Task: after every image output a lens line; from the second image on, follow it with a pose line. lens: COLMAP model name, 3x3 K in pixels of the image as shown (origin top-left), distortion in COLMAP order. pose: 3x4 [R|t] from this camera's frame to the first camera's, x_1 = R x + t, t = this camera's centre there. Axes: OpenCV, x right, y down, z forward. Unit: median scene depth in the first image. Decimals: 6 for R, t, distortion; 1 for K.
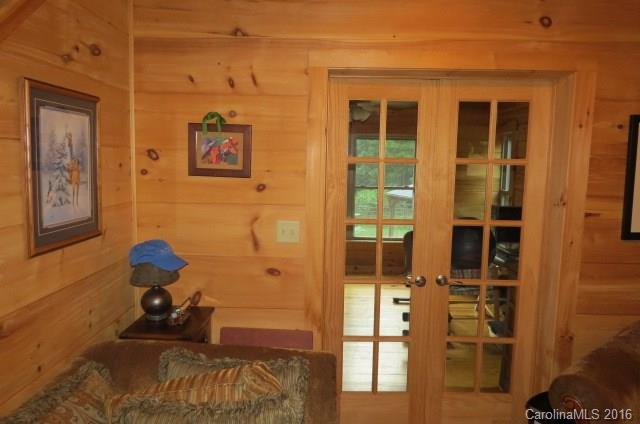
lens RADIAL K [[462.0, 0, 320.0], [0, 462.0, 212.0], [0, 0, 1]] dist [-0.013925, -0.001258]
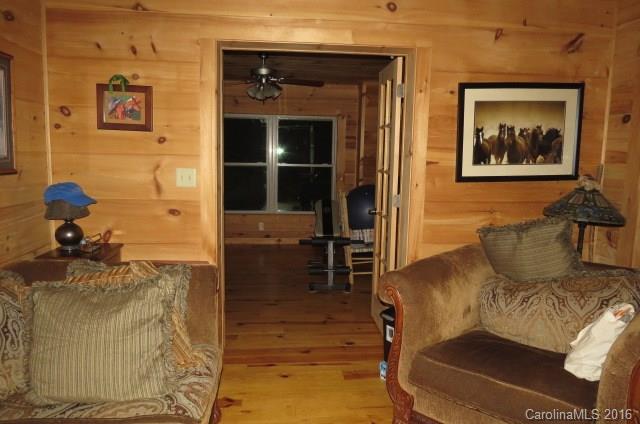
lens RADIAL K [[462.0, 0, 320.0], [0, 462.0, 212.0], [0, 0, 1]] dist [-0.013925, -0.001258]
pose [[0.993538, -0.011513, 0.112916, 0.142651], [0.010087, 0.999862, 0.013198, 0.122558], [-0.113052, -0.011974, 0.993517, -0.226059]]
